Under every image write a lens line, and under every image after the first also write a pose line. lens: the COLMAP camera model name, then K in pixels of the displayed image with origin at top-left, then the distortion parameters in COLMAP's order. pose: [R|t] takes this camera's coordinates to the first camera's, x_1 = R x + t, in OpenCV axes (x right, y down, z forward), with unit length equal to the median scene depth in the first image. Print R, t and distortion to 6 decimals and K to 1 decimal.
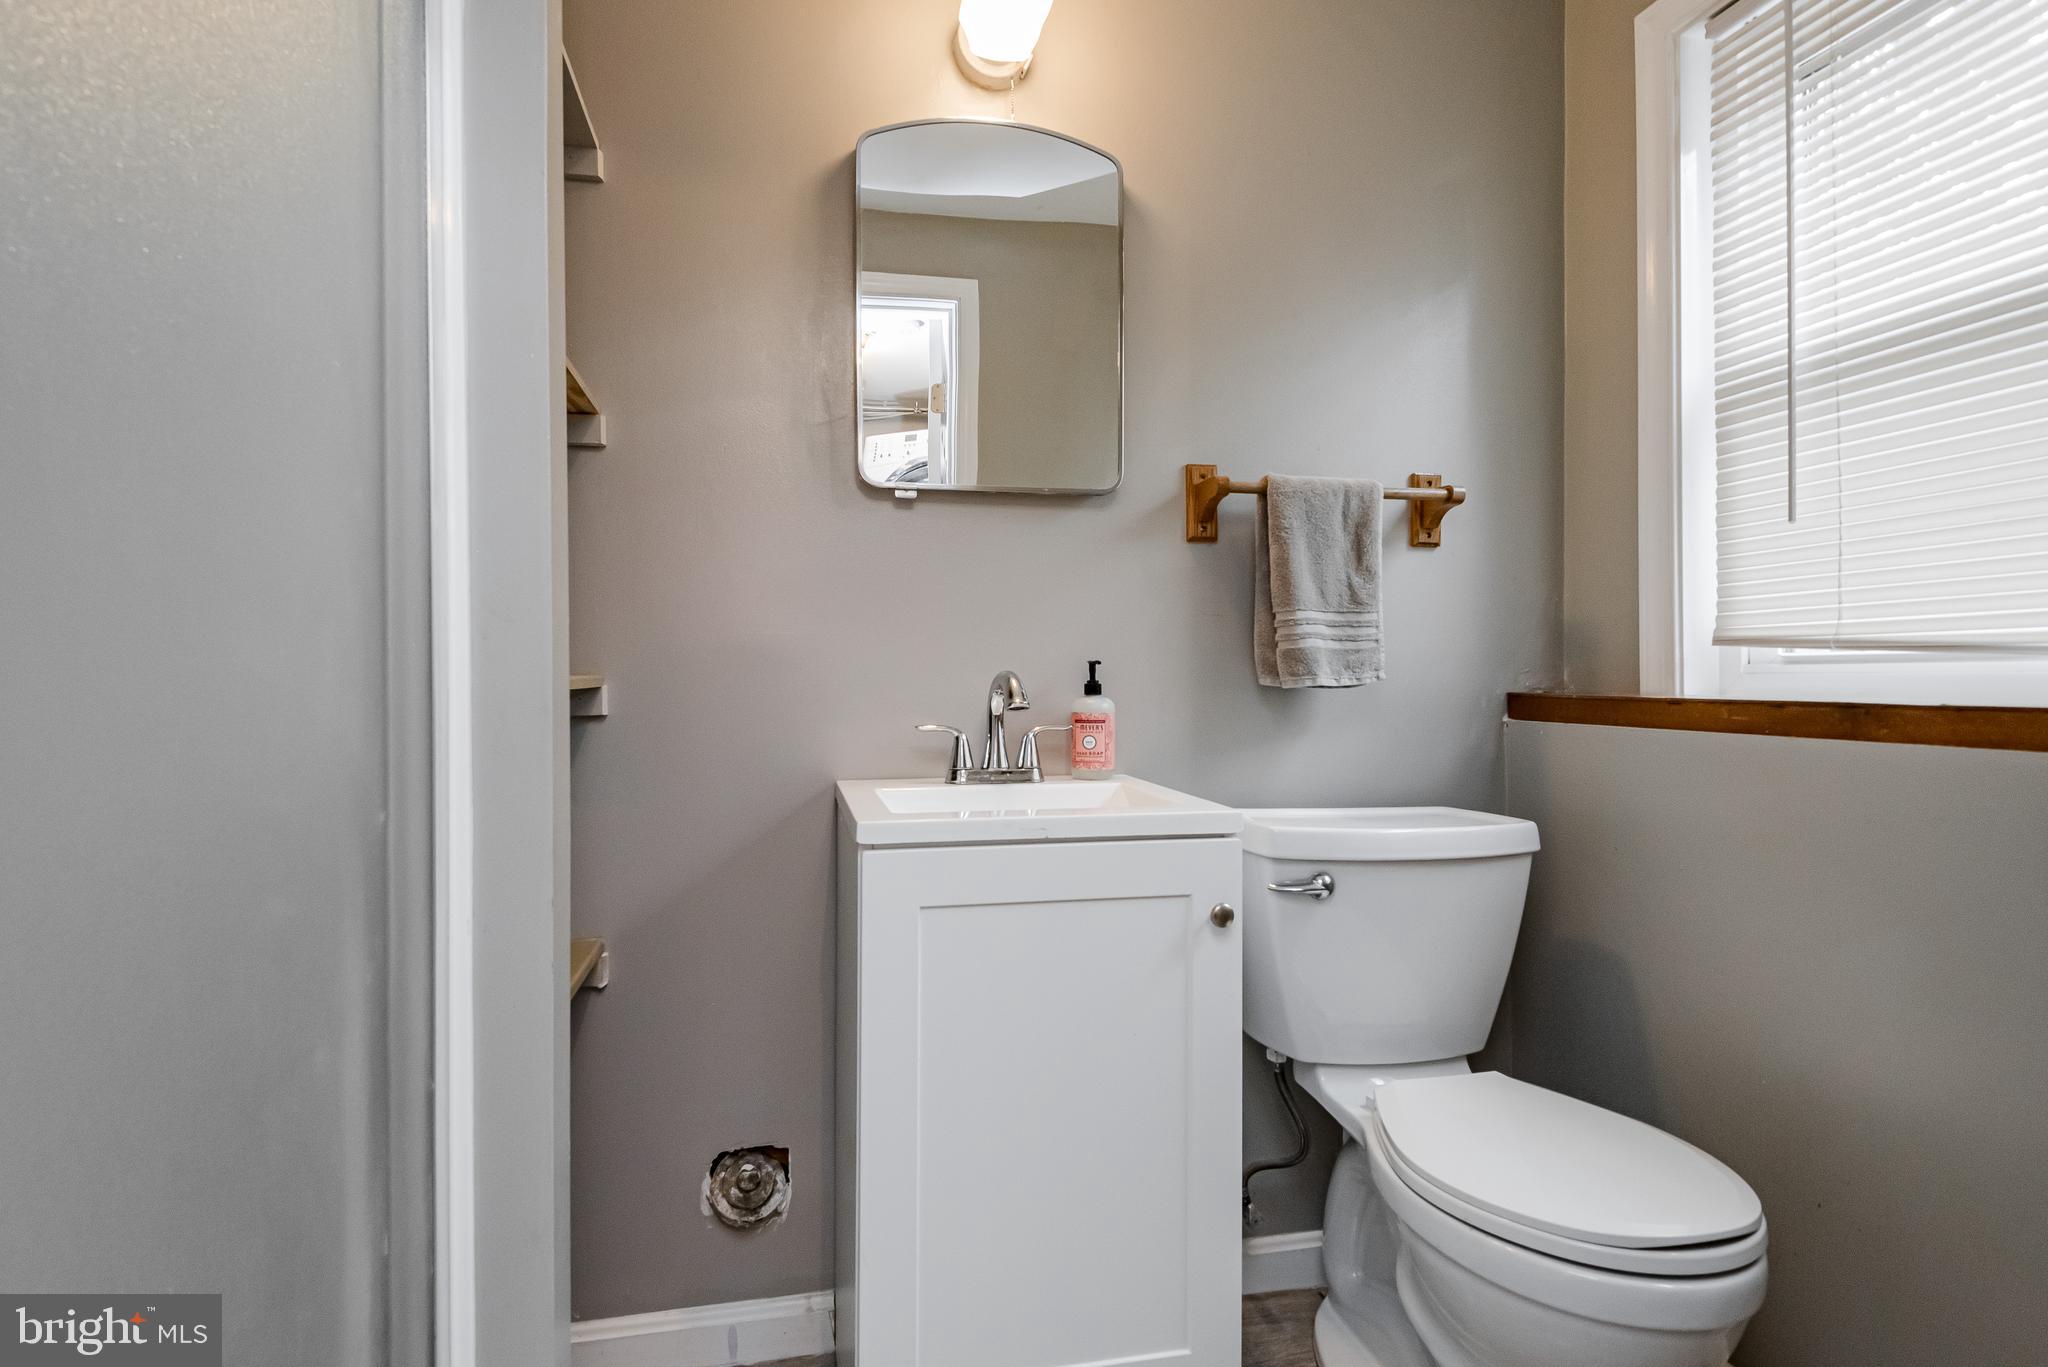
lens RADIAL K [[1093.0, 0, 1022.0], [0, 1093.0, 681.5], [0, 0, 1]] dist [-0.002920, -0.001772]
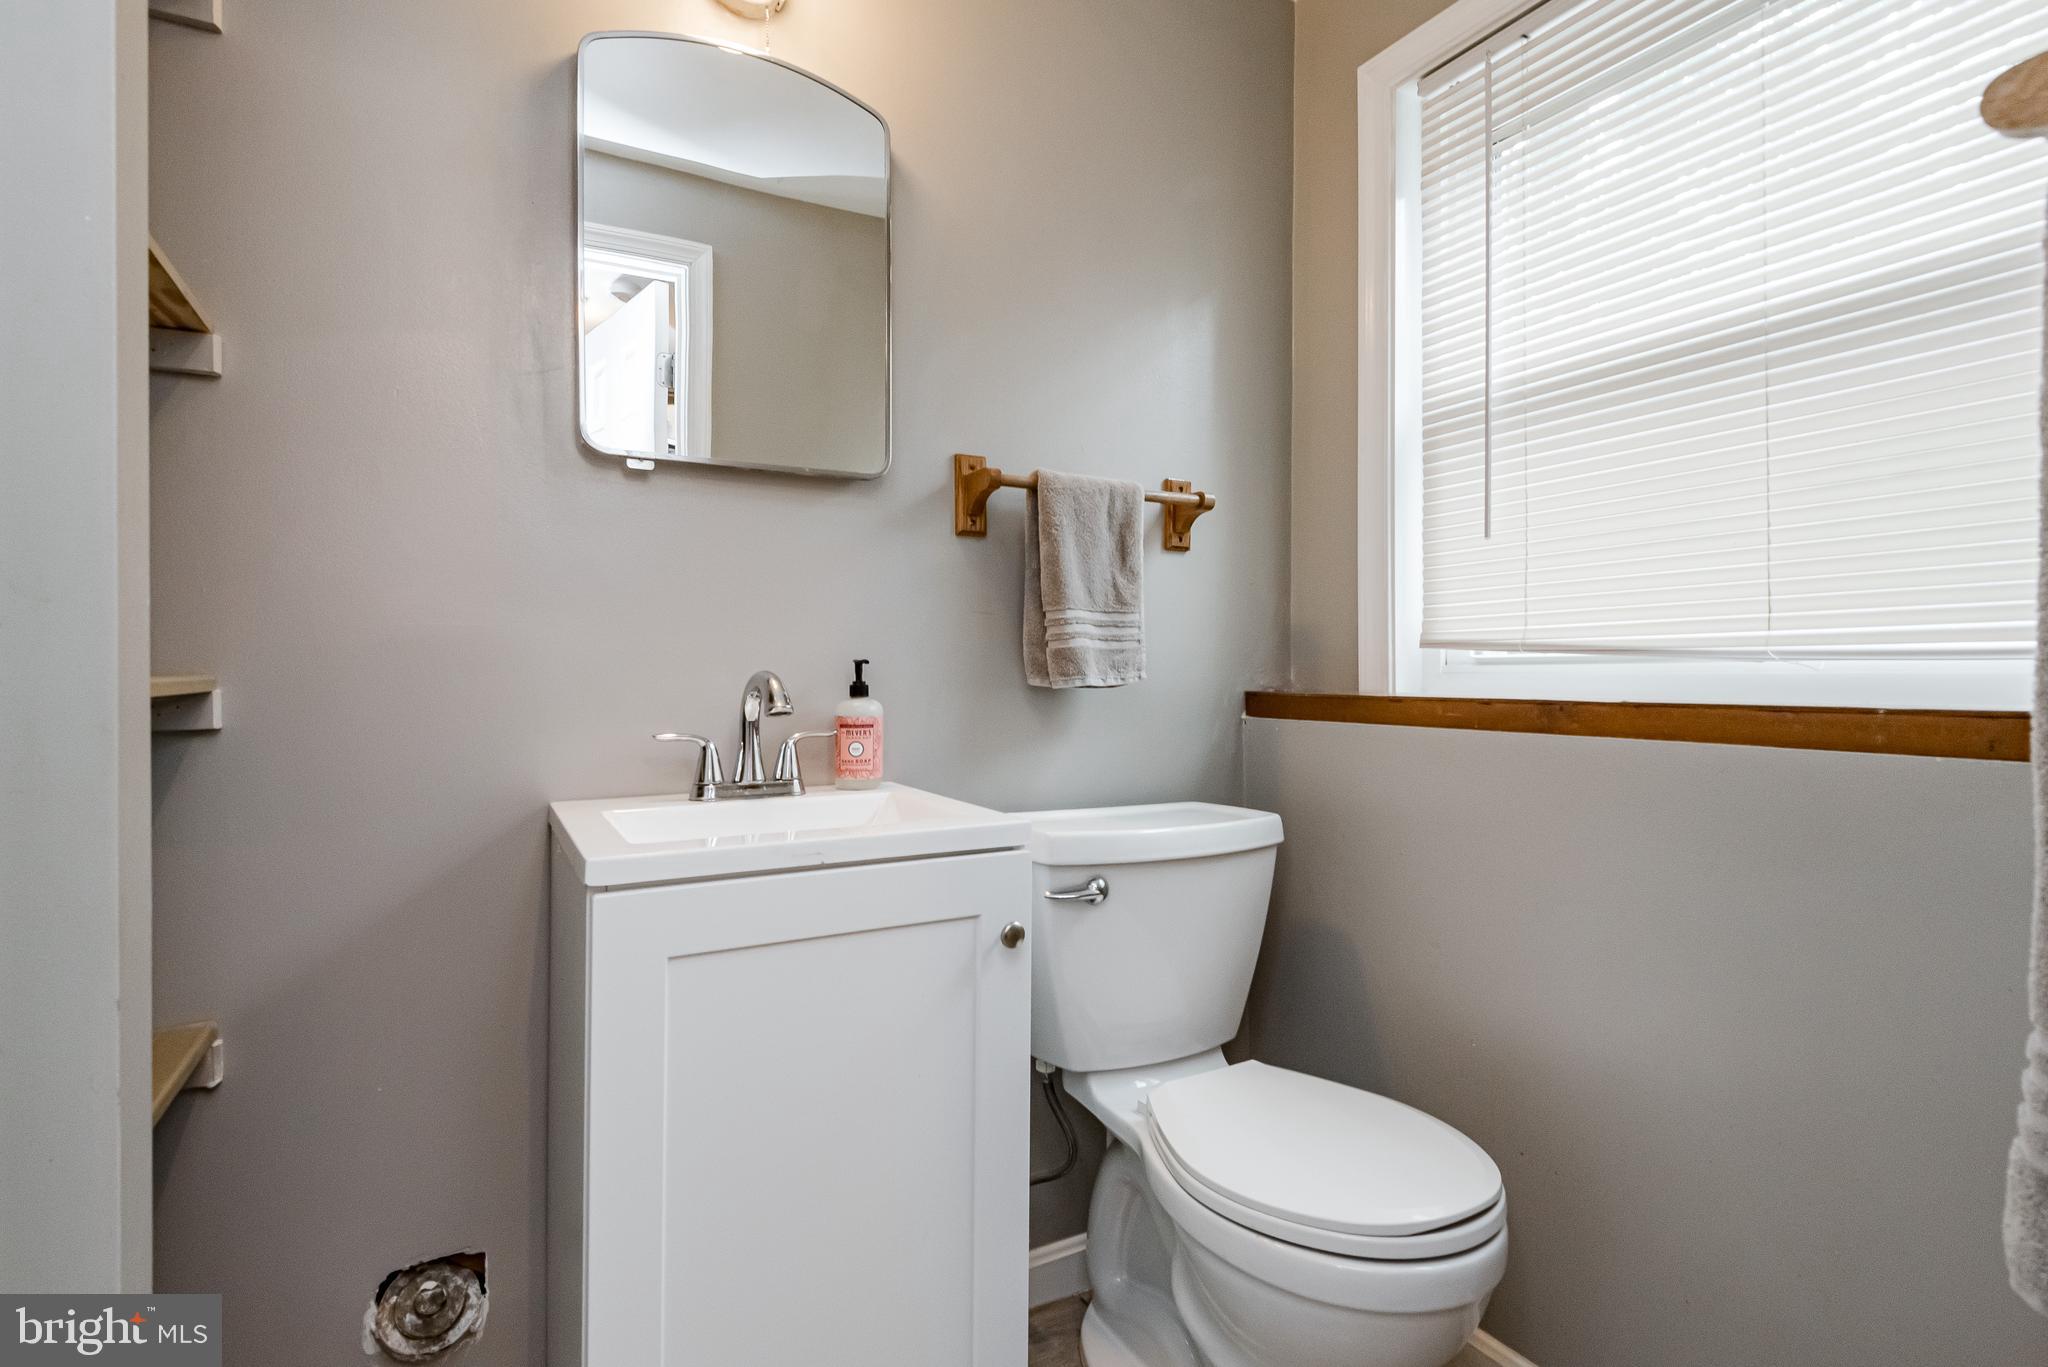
lens RADIAL K [[991.3, 0, 1029.7], [0, 991.3, 671.9], [0, 0, 1]] dist [0.021037, -0.019557]
pose [[0.956392, 0.000170, 0.292087, -0.041272], [0.002201, 0.999967, -0.007786, -0.001989], [-0.292079, 0.008089, 0.956360, 0.161656]]
